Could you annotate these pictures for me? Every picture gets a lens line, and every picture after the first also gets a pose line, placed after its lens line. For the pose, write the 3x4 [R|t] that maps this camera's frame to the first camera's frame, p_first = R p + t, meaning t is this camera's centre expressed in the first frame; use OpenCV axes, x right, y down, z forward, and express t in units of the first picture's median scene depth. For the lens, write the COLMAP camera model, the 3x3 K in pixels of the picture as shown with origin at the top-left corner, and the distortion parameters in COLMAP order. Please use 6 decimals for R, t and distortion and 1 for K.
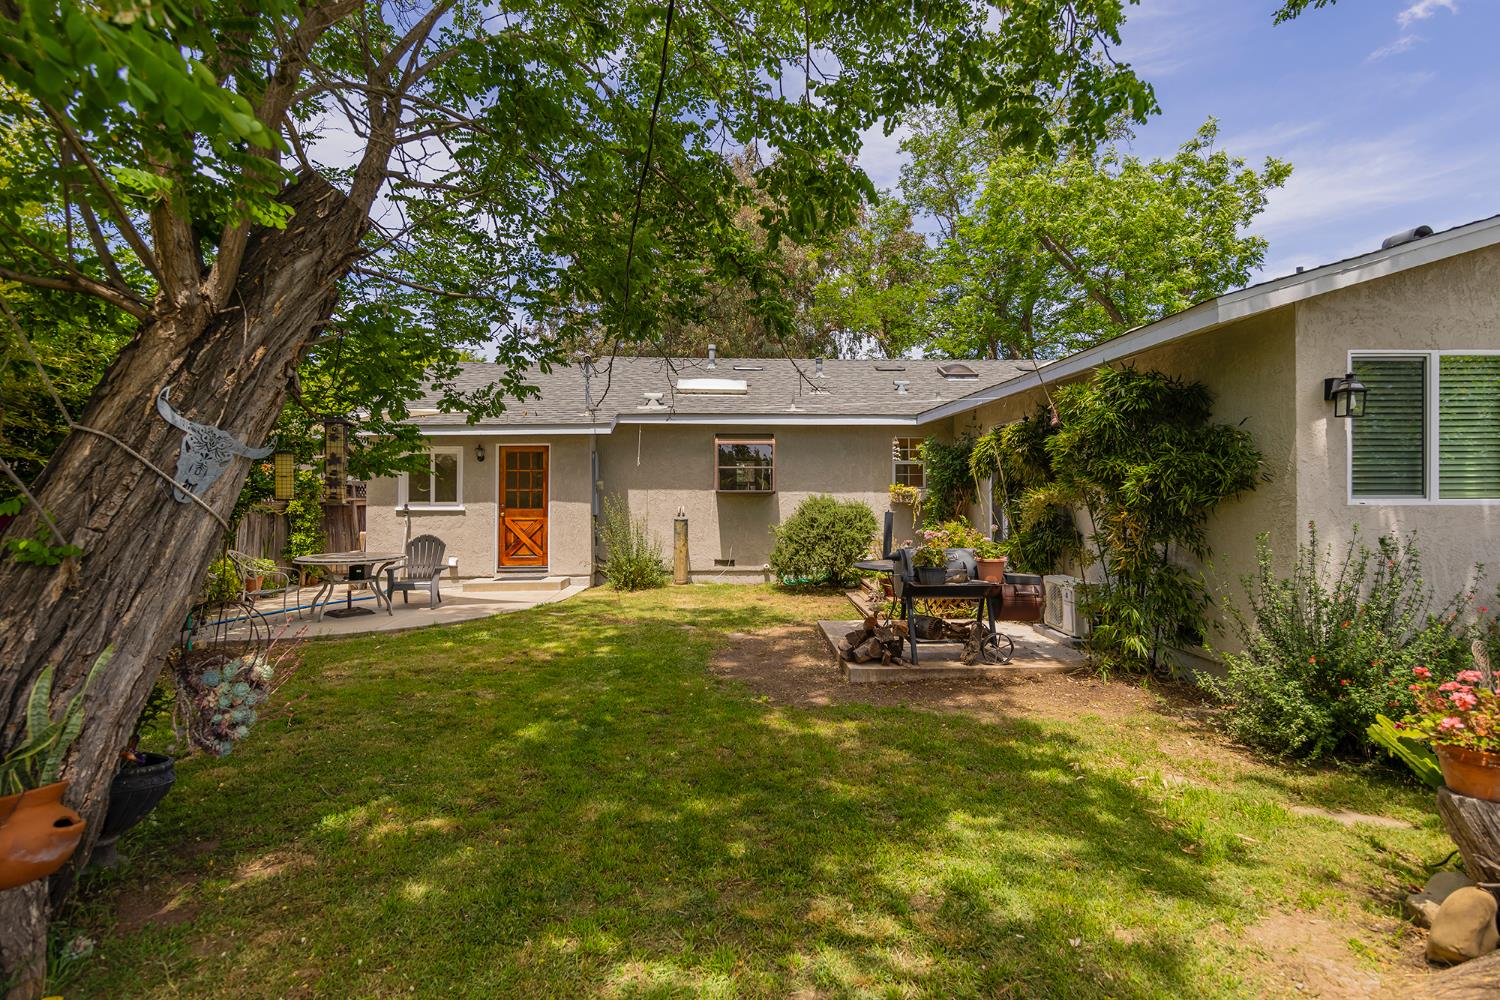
lens RADIAL K [[734.4, 0, 759.9], [0, 734.4, 497.2], [0, 0, 1]] dist [0.009113, 0.000661]
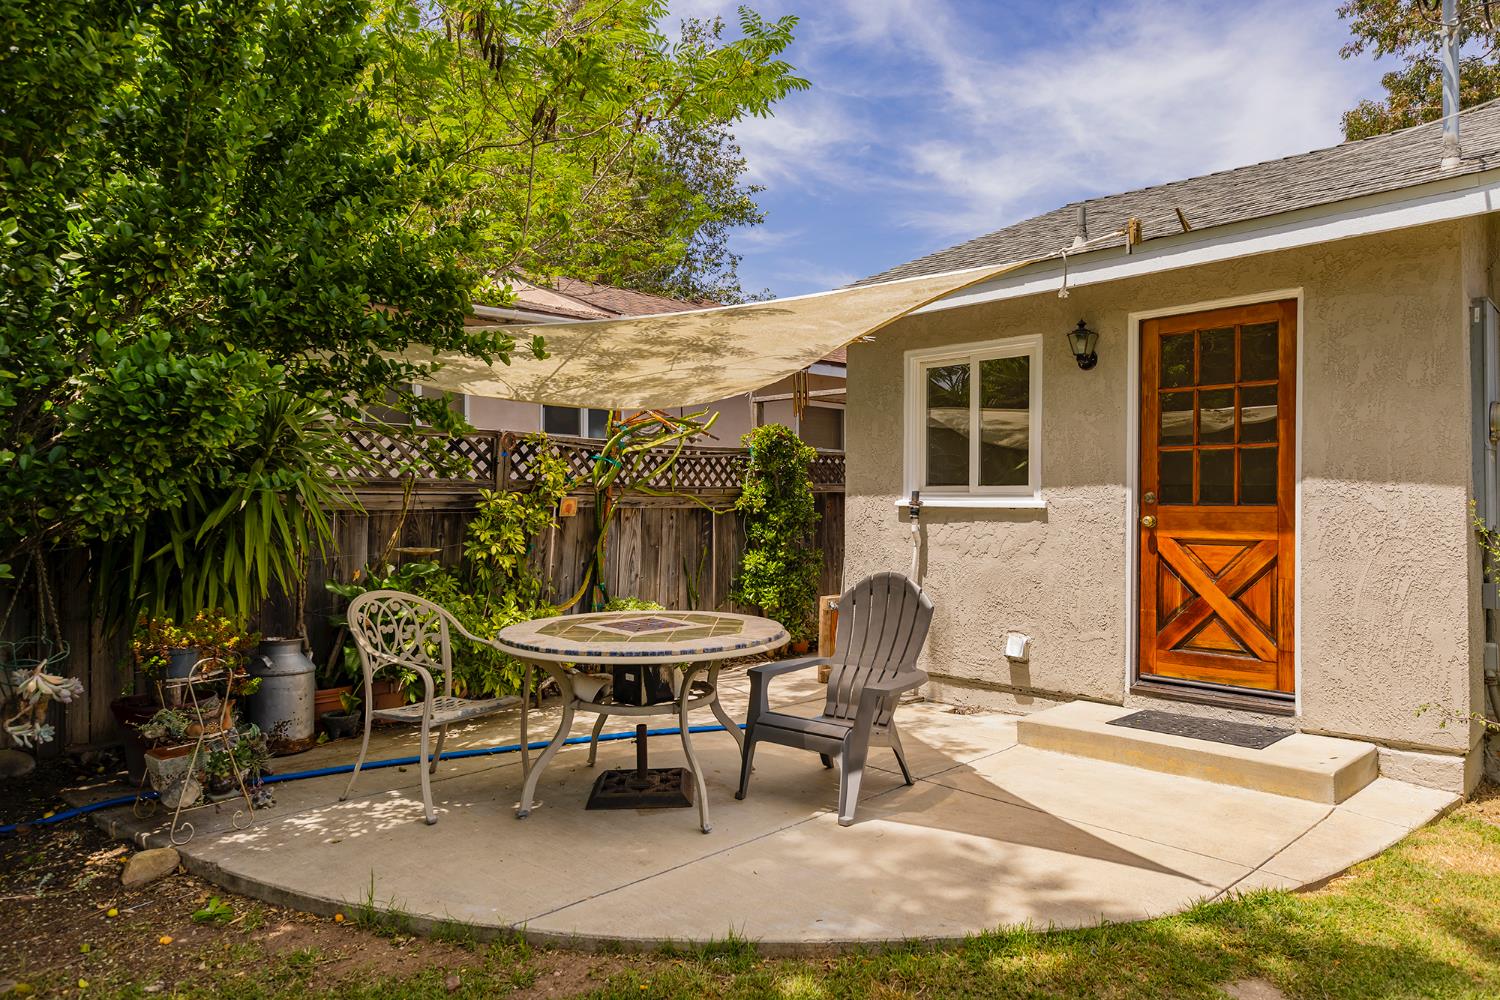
lens RADIAL K [[965.7, 0, 751.8], [0, 965.7, 493.0], [0, 0, 1]] dist [-0.000767, 0.000054]
pose [[0.653570, -0.002939, -0.756860, -0.135954], [-0.002589, 0.999978, -0.006118, 0.013800], [0.756861, 0.005958, 0.653548, 0.579543]]
